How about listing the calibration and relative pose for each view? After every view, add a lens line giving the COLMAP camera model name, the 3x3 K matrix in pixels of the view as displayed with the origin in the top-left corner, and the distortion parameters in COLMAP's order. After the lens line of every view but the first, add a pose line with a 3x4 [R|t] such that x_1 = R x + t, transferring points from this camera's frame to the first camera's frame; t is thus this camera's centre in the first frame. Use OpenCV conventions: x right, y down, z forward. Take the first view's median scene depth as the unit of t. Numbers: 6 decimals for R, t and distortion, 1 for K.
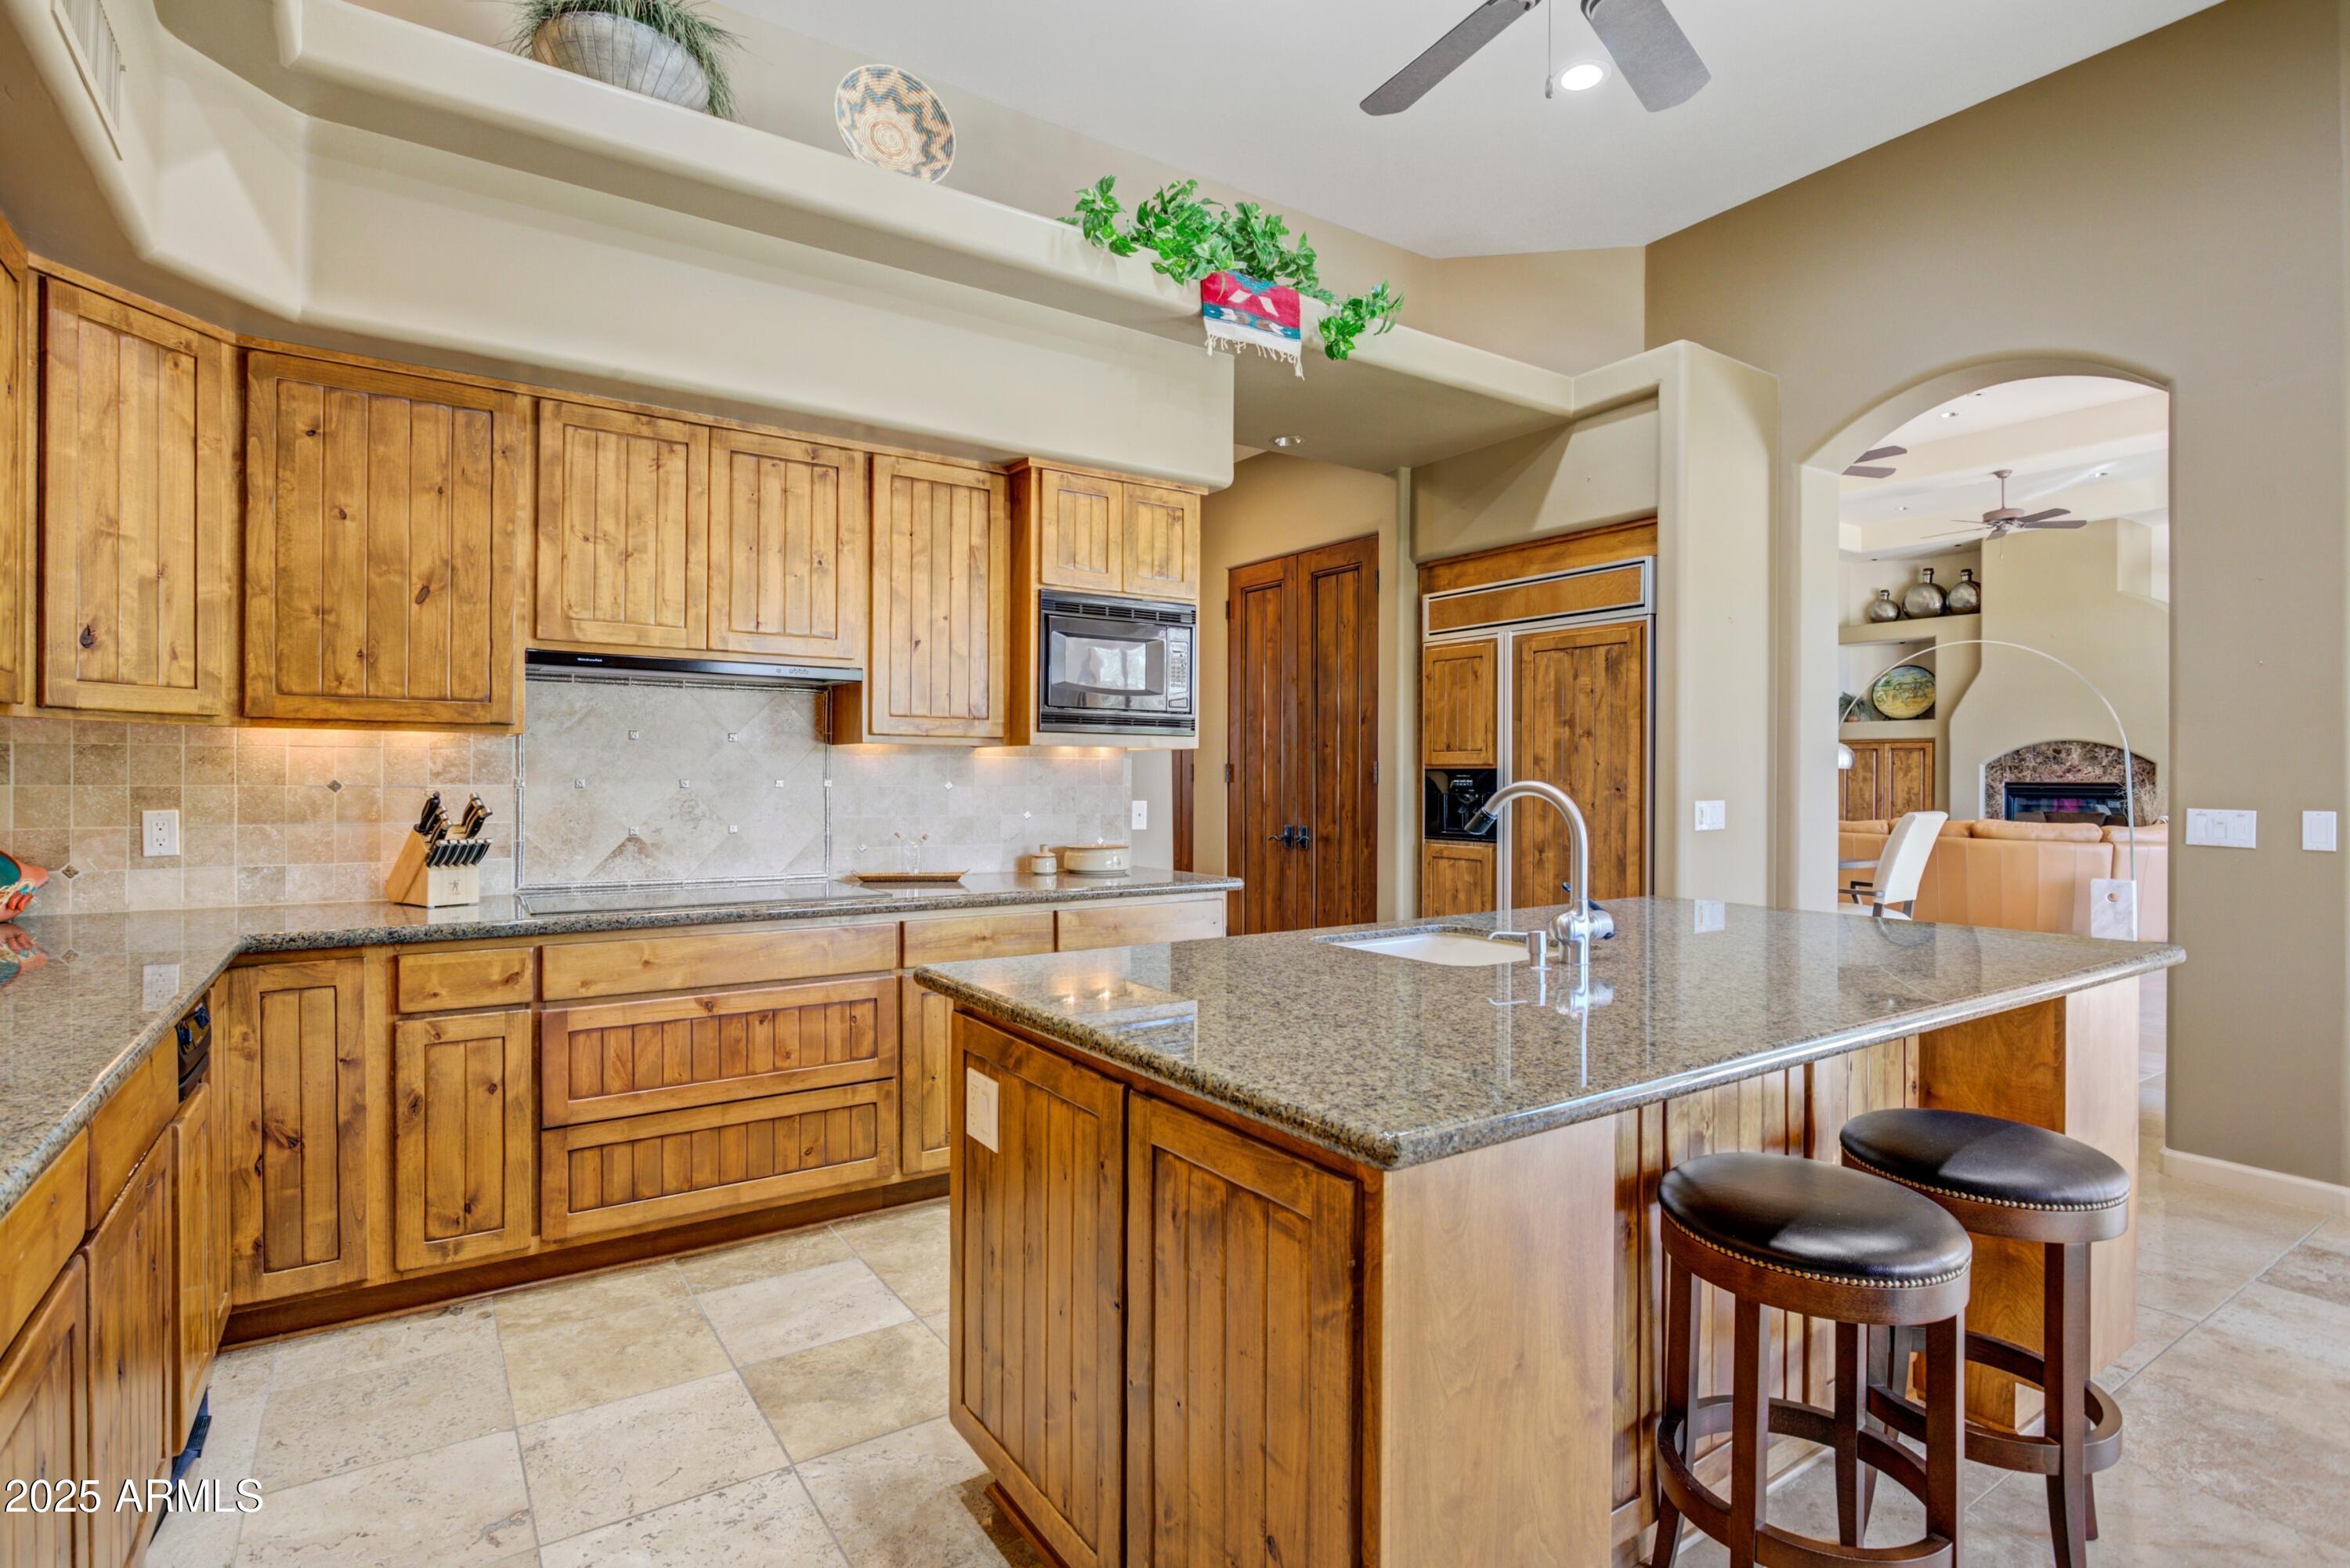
lens RADIAL K [[1163.5, 0, 1159.9], [0, 1163.5, 782.8], [0, 0, 1]] dist [-0.016139, 0.002571]
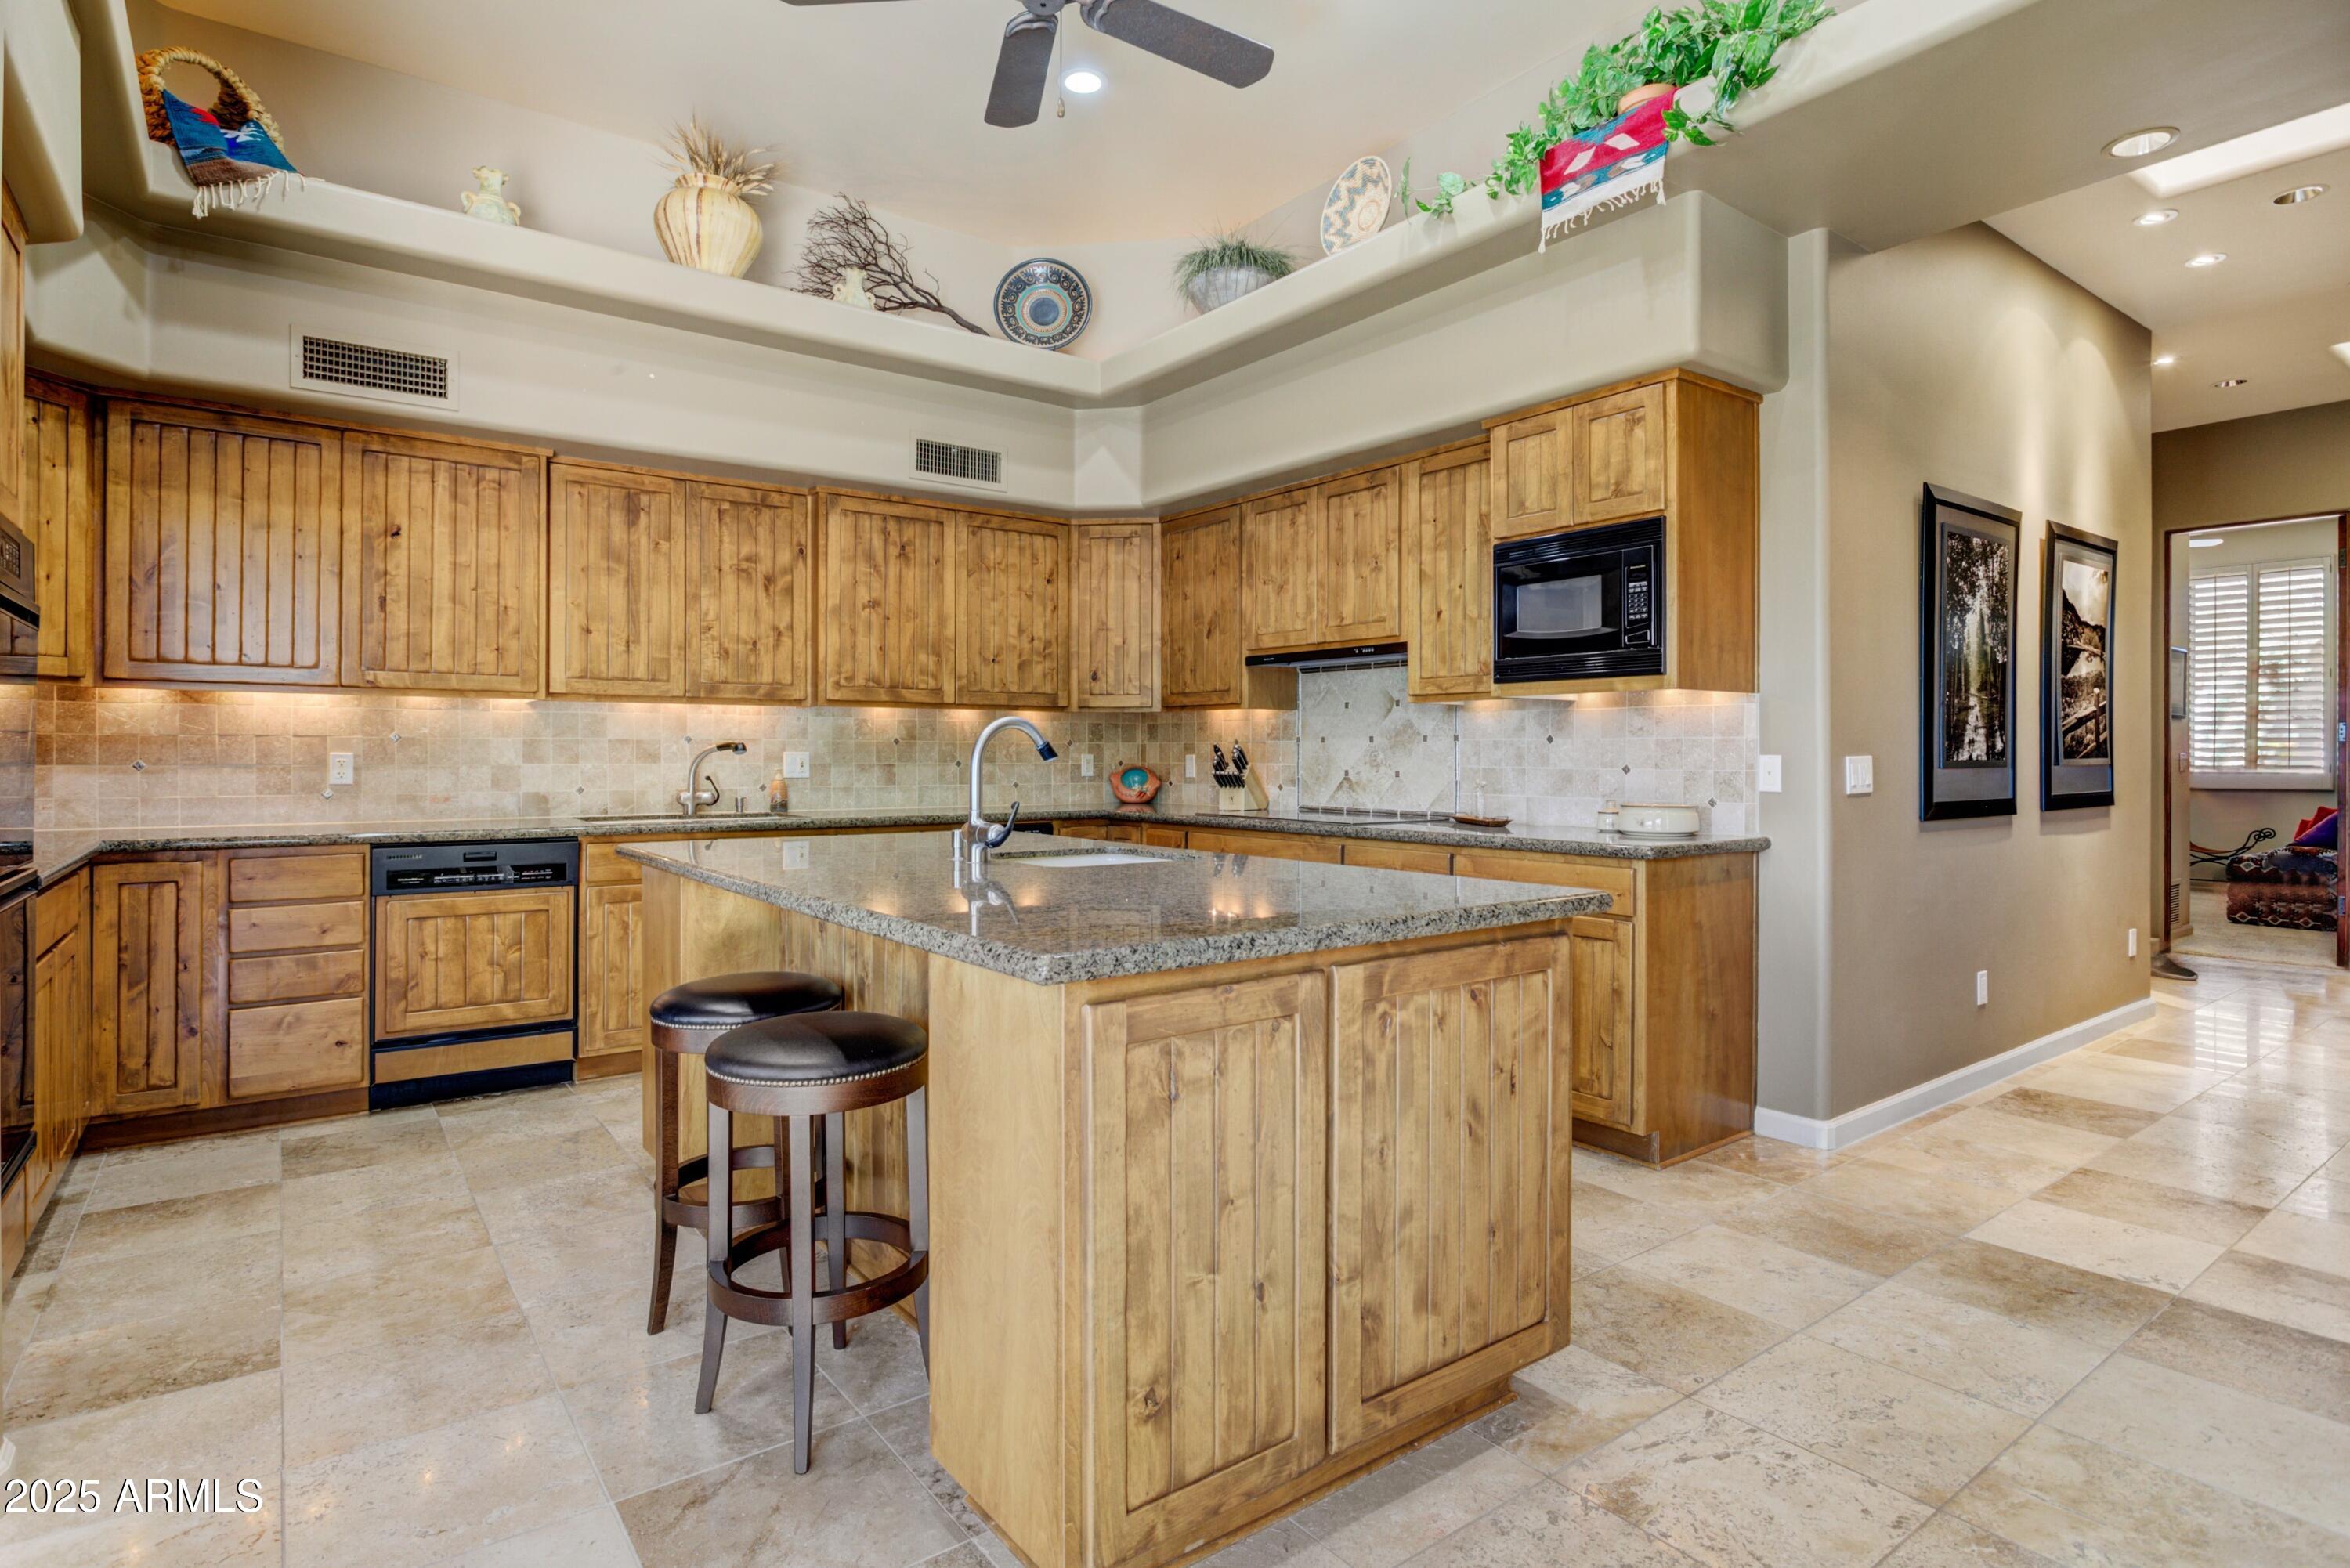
lens RADIAL K [[1163.5, 0, 1109.2], [0, 1163.5, 755.0], [0, 0, 1]] dist [-0.016139, 0.002571]
pose [[0.031029, -0.002657, -0.999515, 0.959844], [-0.006031, 0.999978, -0.002845, 0.025876], [0.999500, 0.006117, 0.031012, 0.662903]]
